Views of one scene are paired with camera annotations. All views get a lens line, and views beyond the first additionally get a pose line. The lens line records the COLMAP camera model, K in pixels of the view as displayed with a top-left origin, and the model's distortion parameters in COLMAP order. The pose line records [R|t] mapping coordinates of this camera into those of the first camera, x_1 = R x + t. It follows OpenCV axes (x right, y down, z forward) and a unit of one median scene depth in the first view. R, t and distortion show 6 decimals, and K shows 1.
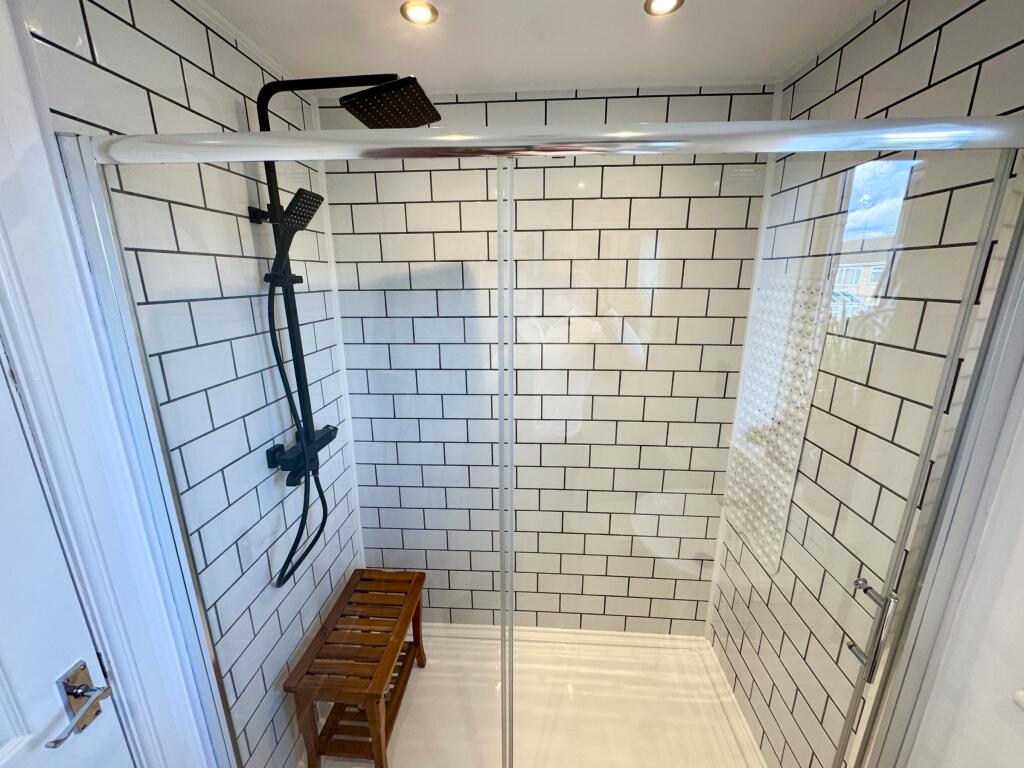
lens RADIAL K [[409.5, 0, 511.5], [0, 409.5, 384.1], [0, 0, 1]] dist [-0.004220, 0.001274]
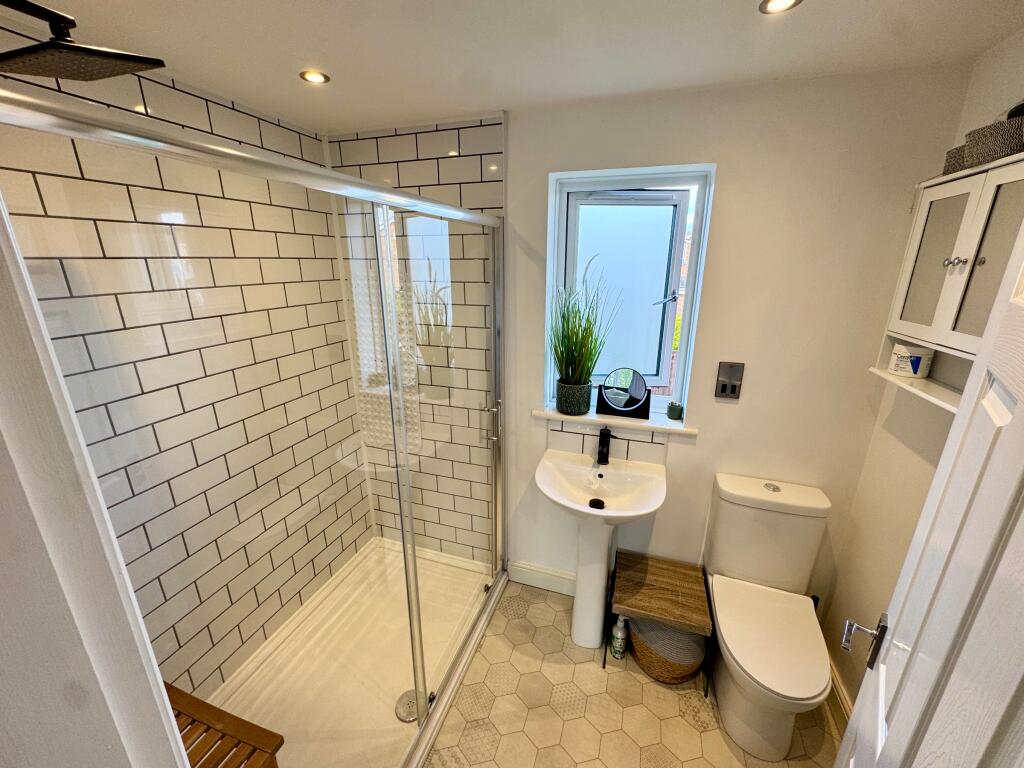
lens RADIAL K [[409.5, 0, 512.6], [0, 409.5, 381.8], [0, 0, 1]] dist [-0.004220, 0.001274]
pose [[0.256413, -0.274094, 0.926890, -0.676854], [0.244359, 0.946182, 0.212200, -0.056963], [-0.935169, 0.172083, 0.309591, 0.077632]]
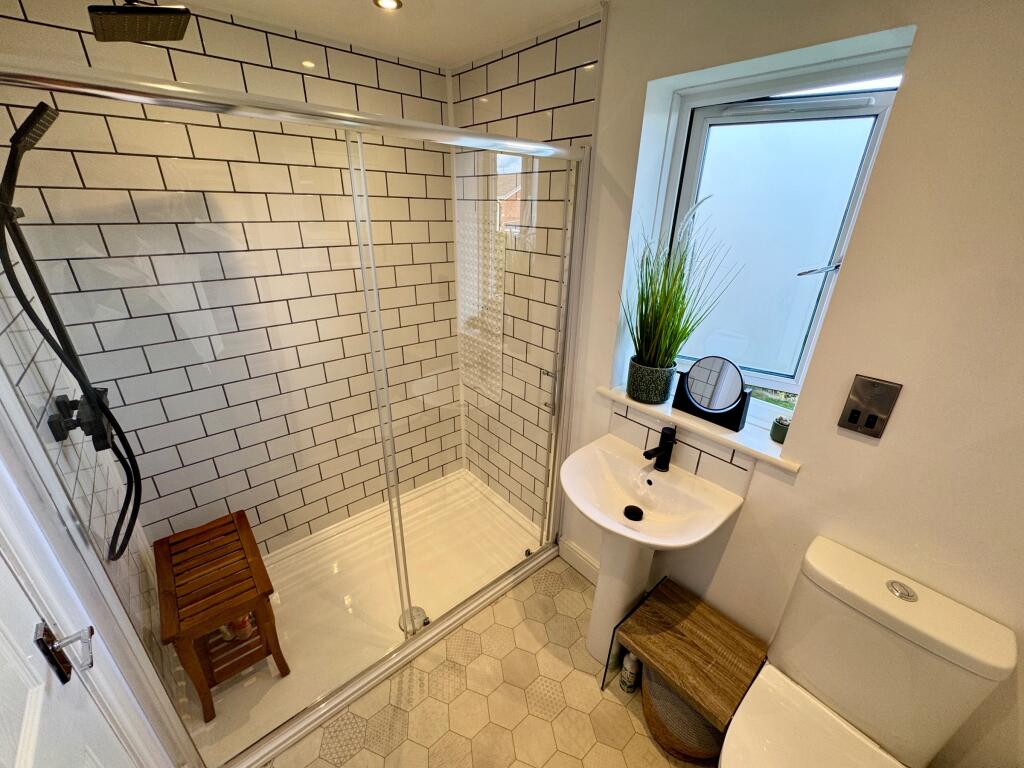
lens RADIAL K [[409.5, 0, 511.3], [0, 409.5, 382.4], [0, 0, 1]] dist [-0.004220, 0.001274]
pose [[0.714821, -0.258965, 0.649590, -0.361919], [0.154520, 0.964436, 0.214444, 0.039674], [-0.682022, -0.052915, 0.729415, -0.227590]]
